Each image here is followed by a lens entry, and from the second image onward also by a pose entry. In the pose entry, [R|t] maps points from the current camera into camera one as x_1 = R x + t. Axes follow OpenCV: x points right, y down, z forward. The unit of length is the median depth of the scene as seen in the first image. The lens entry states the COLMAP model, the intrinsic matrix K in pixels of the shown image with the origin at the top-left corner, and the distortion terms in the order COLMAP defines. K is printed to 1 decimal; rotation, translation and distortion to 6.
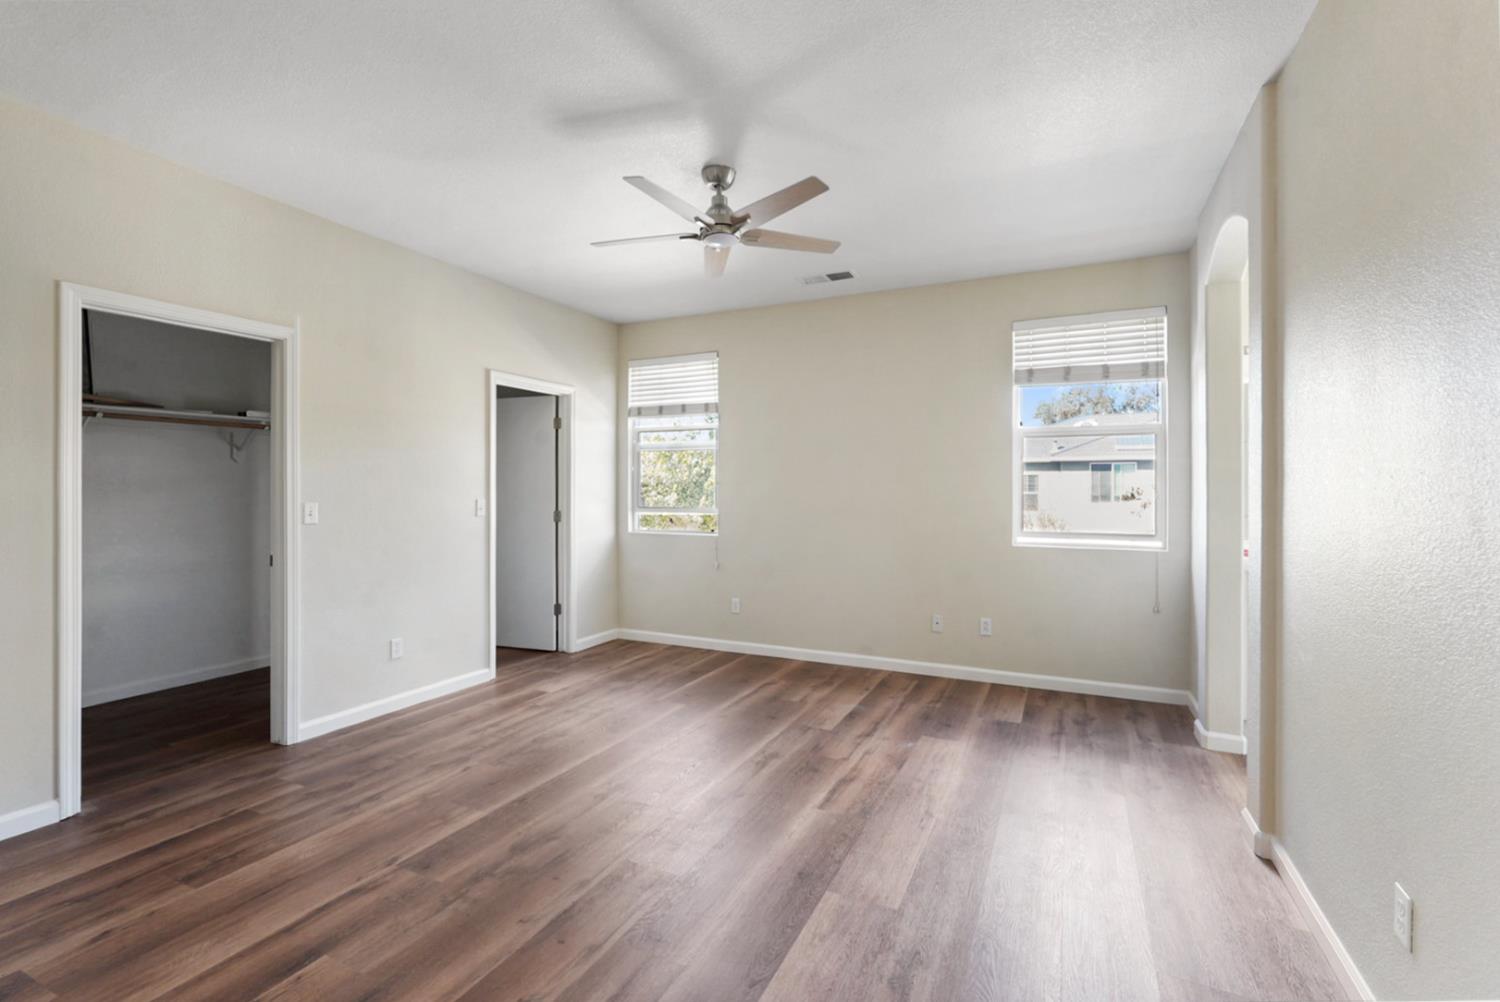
lens RADIAL K [[658.1, 0, 748.0], [0, 658.1, 492.1], [0, 0, 1]] dist [-0.012306, 0.003993]
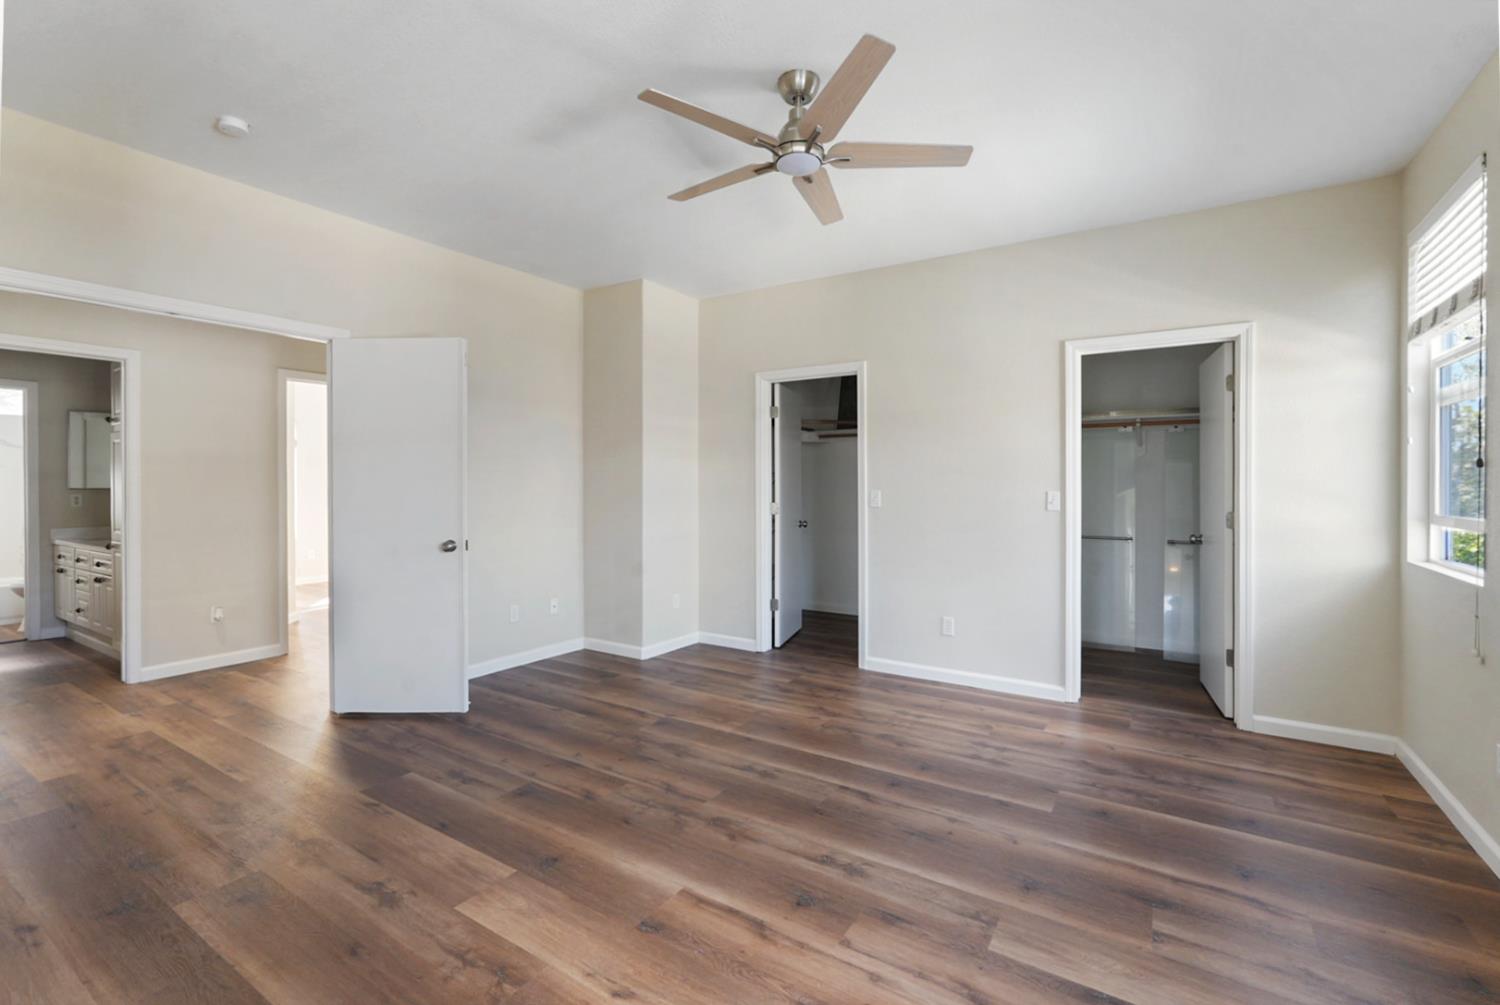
lens RADIAL K [[658.1, 0, 748.8], [0, 658.1, 492.5], [0, 0, 1]] dist [-0.012306, 0.003993]
pose [[-0.107485, 0.011678, -0.994138, 0.666672], [-0.006096, 0.999904, 0.012405, 0.005342], [0.994188, 0.007394, -0.107404, 0.900159]]
